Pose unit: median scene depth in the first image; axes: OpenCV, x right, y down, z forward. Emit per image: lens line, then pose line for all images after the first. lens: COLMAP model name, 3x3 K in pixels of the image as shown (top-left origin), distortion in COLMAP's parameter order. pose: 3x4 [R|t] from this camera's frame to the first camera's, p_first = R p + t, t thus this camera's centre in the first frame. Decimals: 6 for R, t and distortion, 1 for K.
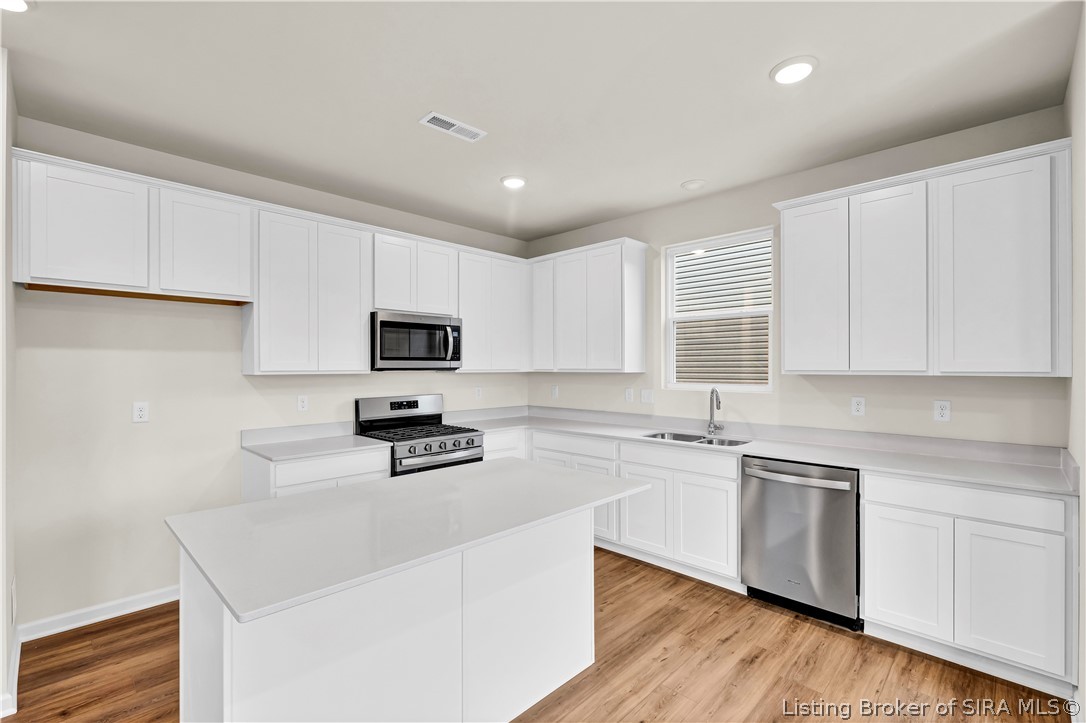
lens RADIAL K [[487.6, 0, 541.5], [0, 487.6, 365.5], [0, 0, 1]] dist [-0.000204, -0.000192]
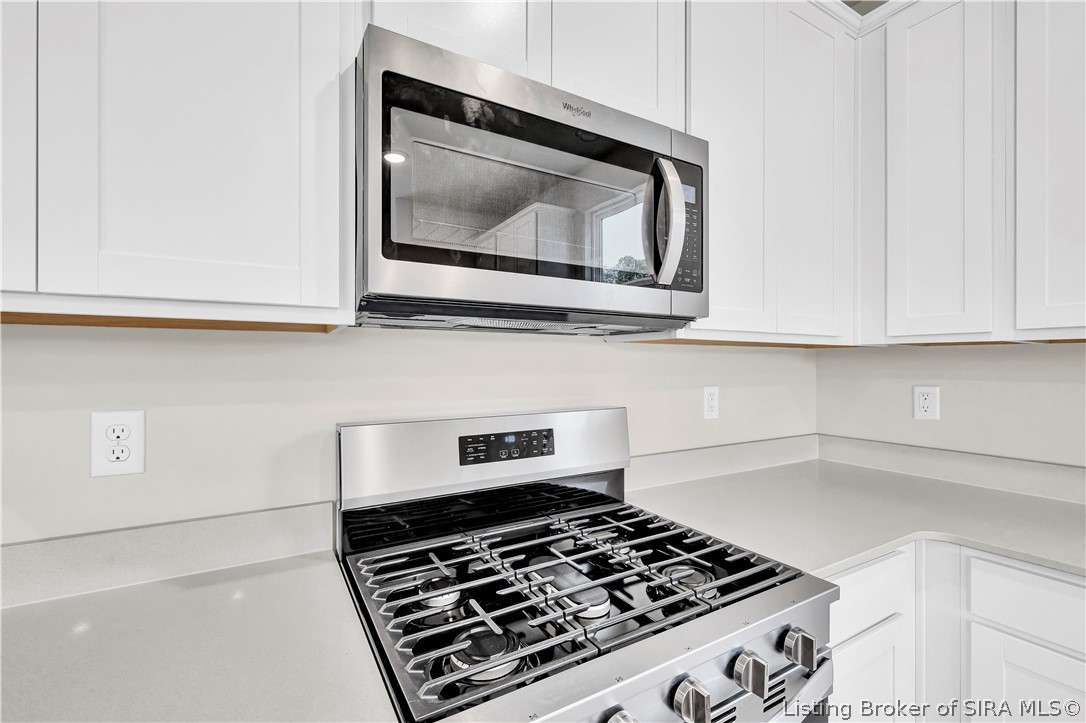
lens RADIAL K [[487.6, 0, 546.7], [0, 487.6, 361.2], [0, 0, 1]] dist [-0.000204, -0.000192]
pose [[0.968079, 0.007935, -0.250520, -0.209096], [-0.006390, 0.999955, 0.006977, 0.031522], [0.250564, -0.005154, 0.968086, 0.812806]]
